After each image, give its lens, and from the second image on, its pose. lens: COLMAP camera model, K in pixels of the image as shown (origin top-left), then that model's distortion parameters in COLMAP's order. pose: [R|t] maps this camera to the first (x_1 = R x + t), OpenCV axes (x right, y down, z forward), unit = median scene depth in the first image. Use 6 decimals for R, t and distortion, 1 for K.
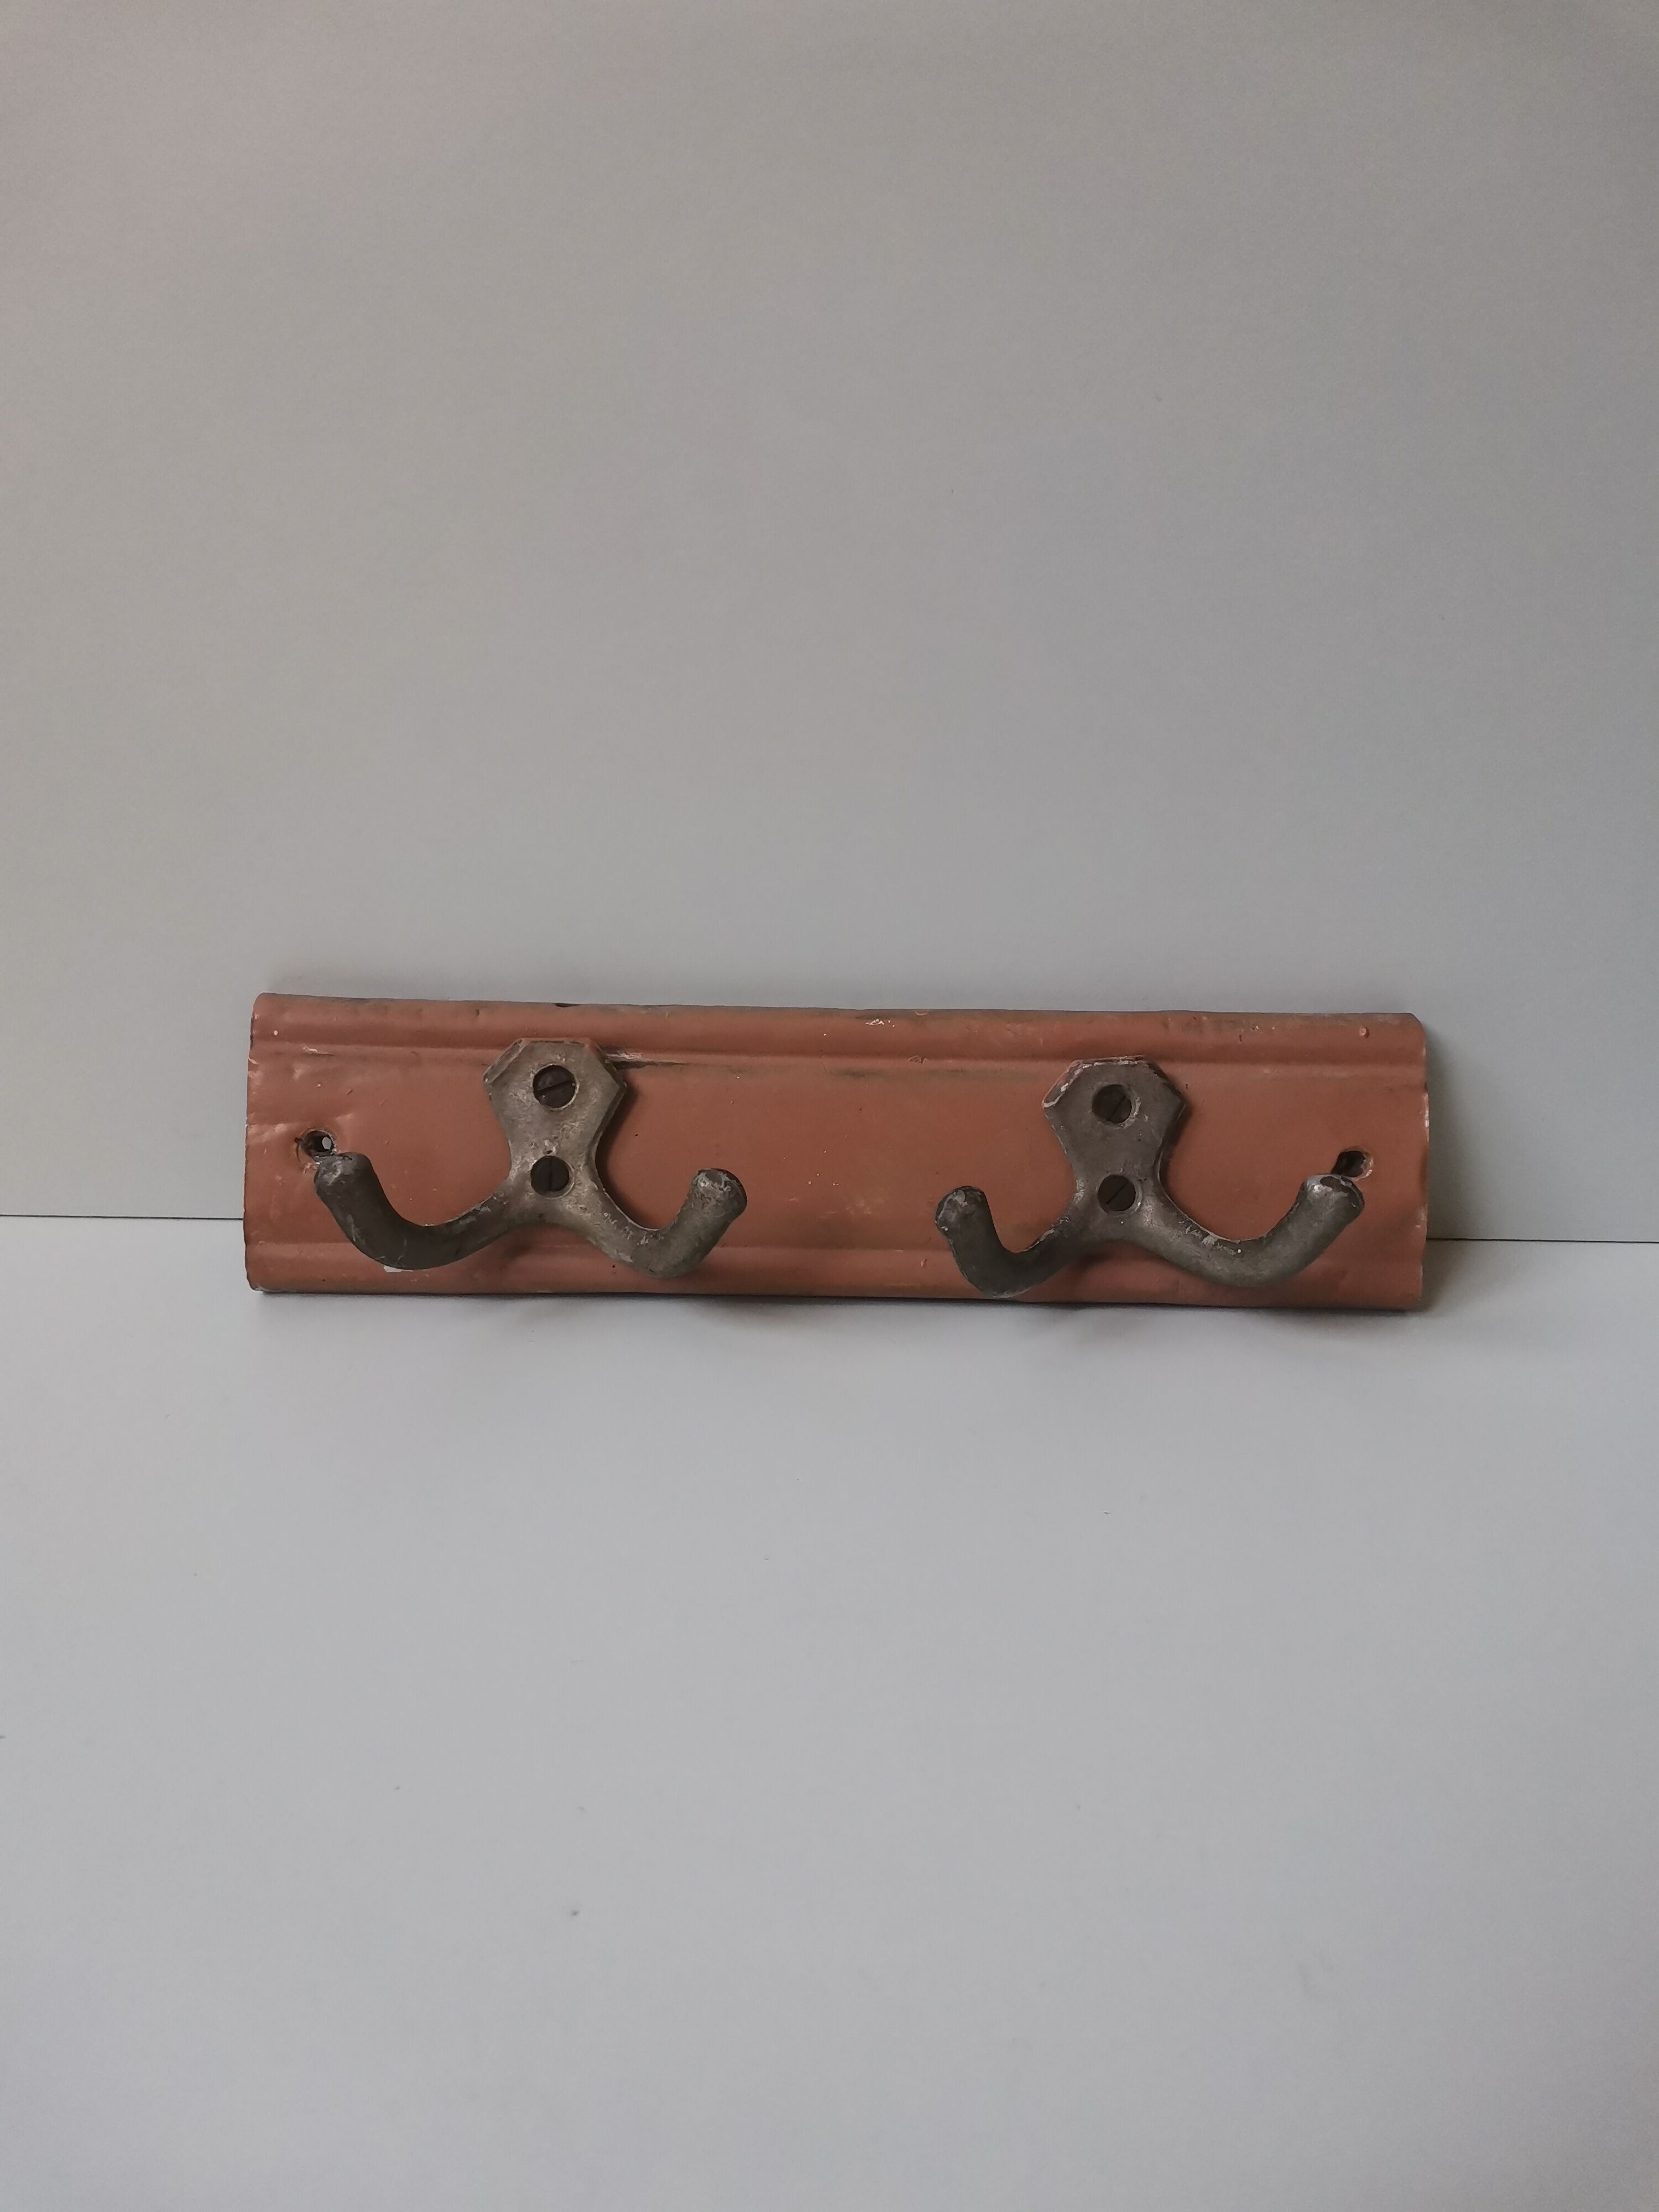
lens RADIAL K [[1681.1, 0, 842.3], [0, 1681.1, 1119.0], [0, 0, 1]] dist [0.014918, -0.031310]
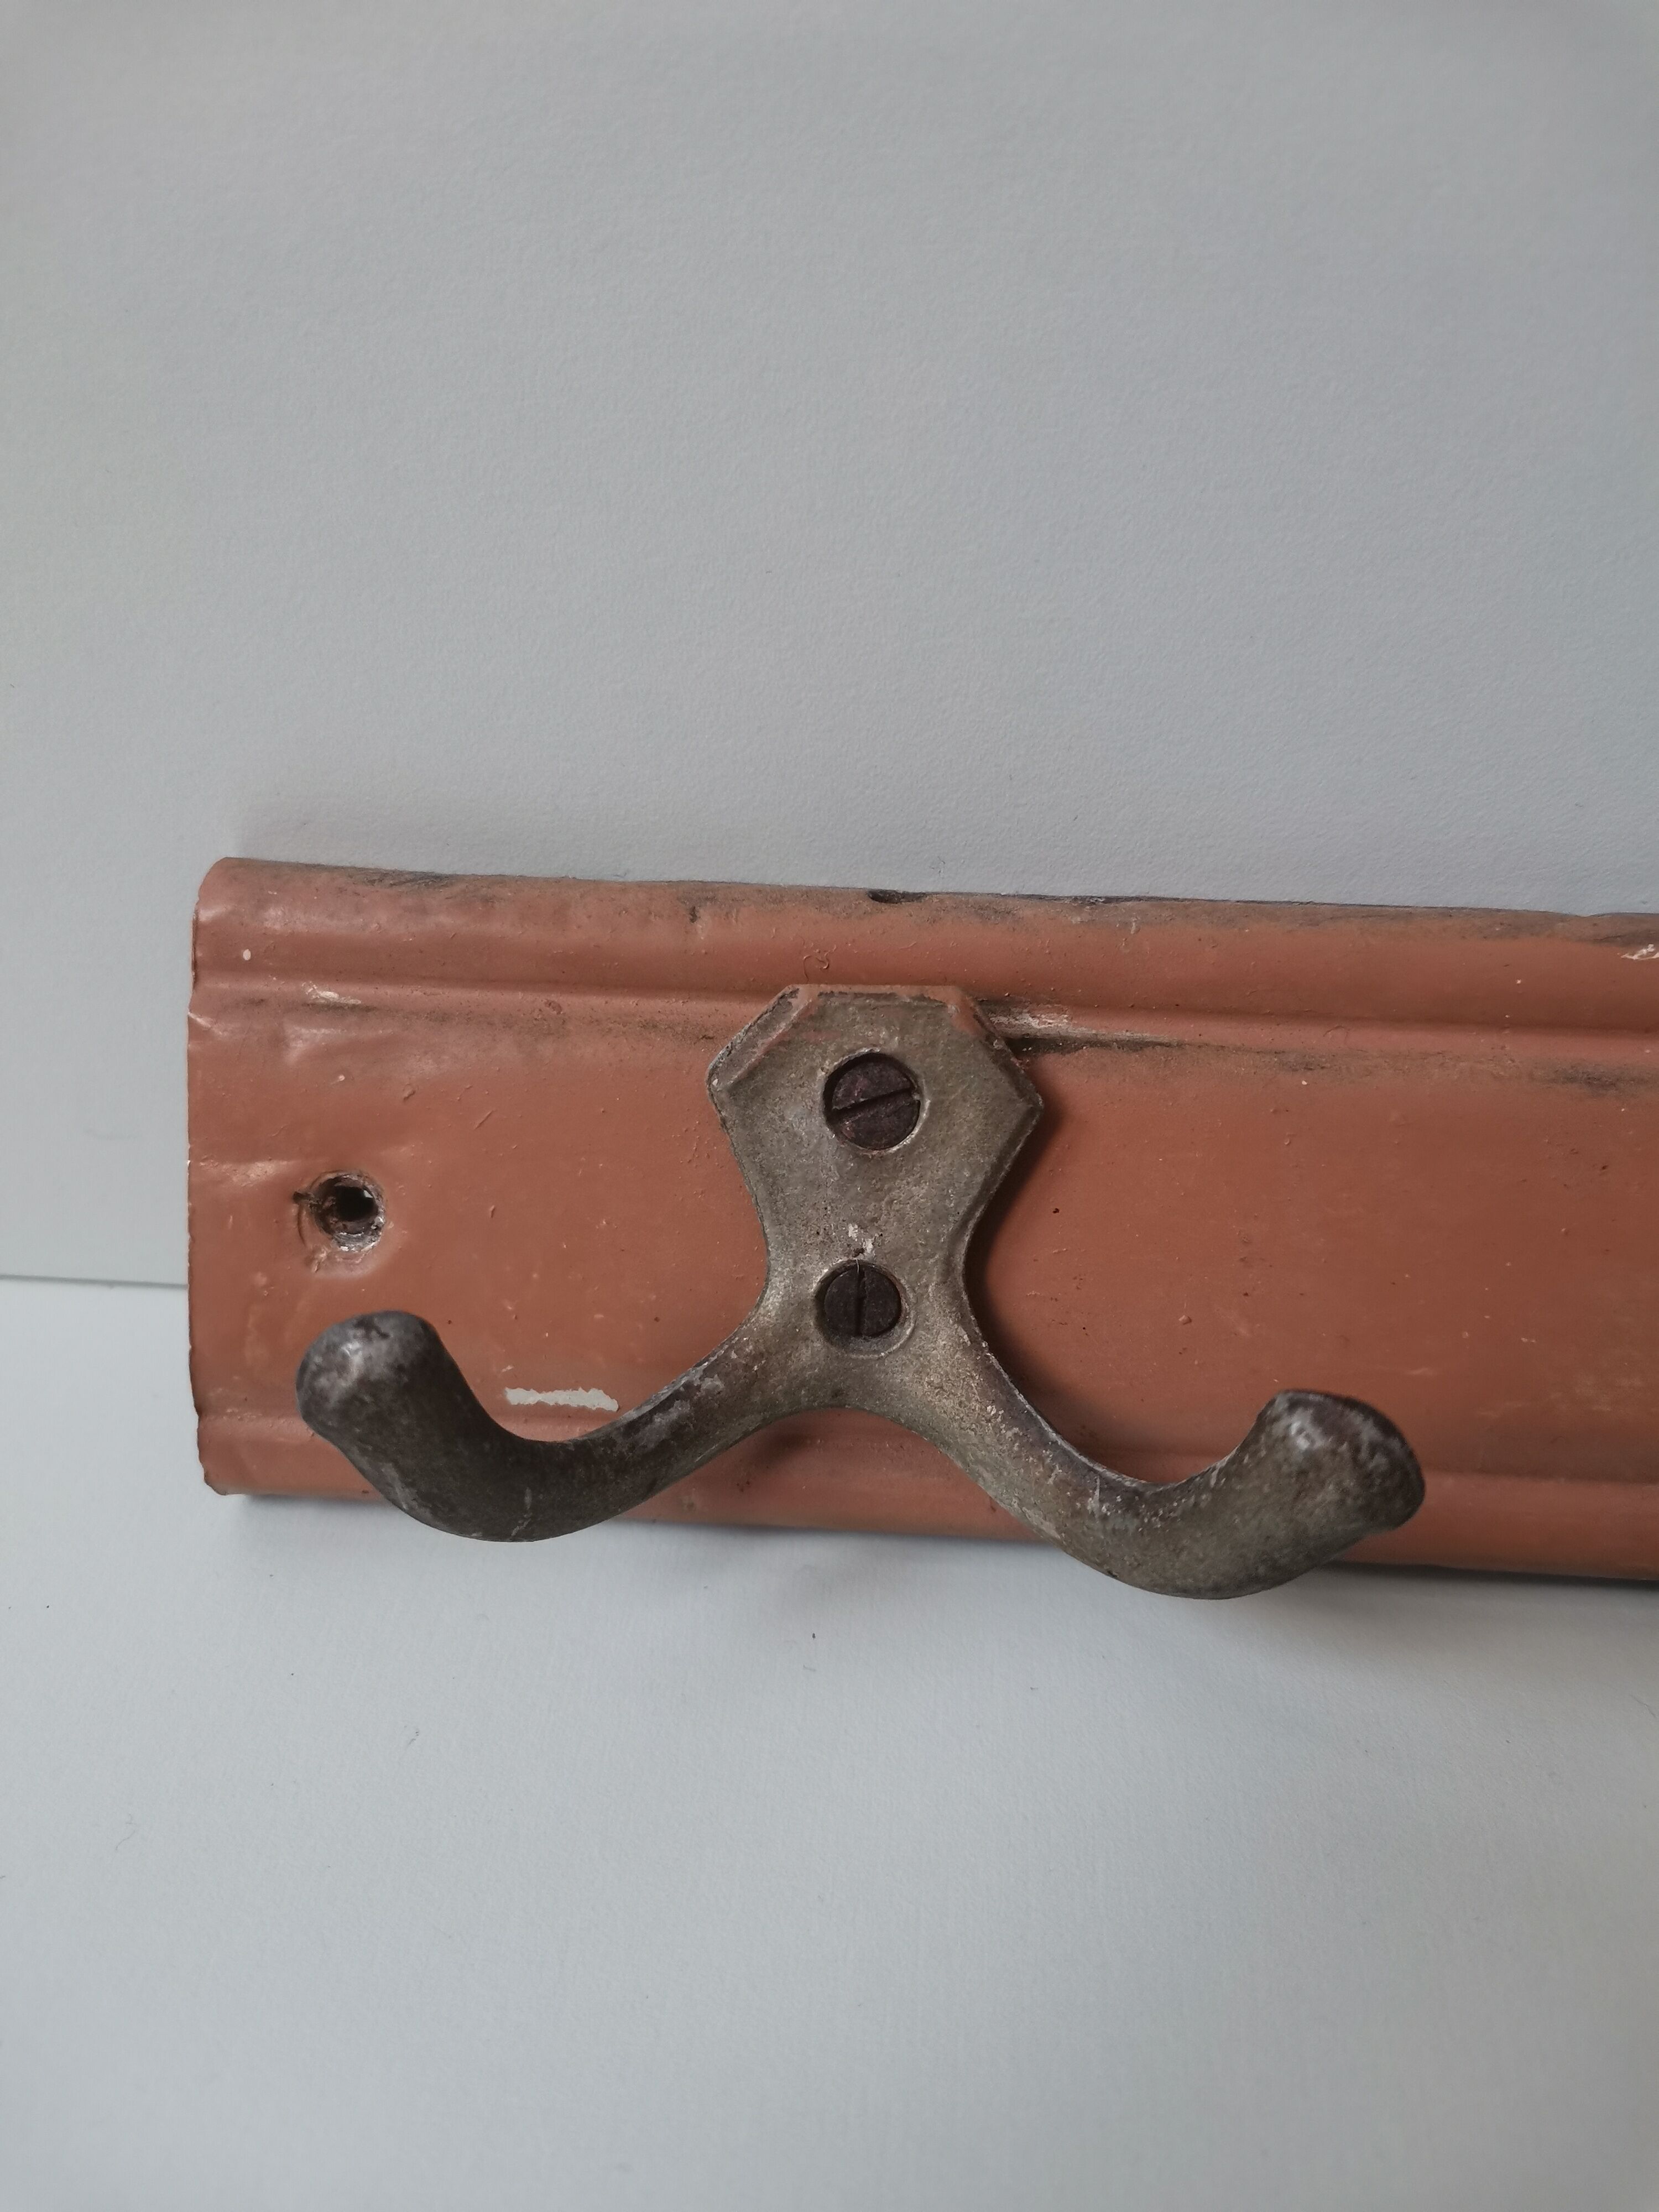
lens RADIAL K [[1681.1, 0, 808.7], [0, 1681.1, 1104.8], [0, 0, 1]] dist [0.014918, -0.031310]
pose [[0.992728, 0.031445, -0.116202, -0.136888], [-0.014191, 0.989120, 0.146422, -0.079445], [0.119542, -0.143708, 0.982374, 0.577220]]
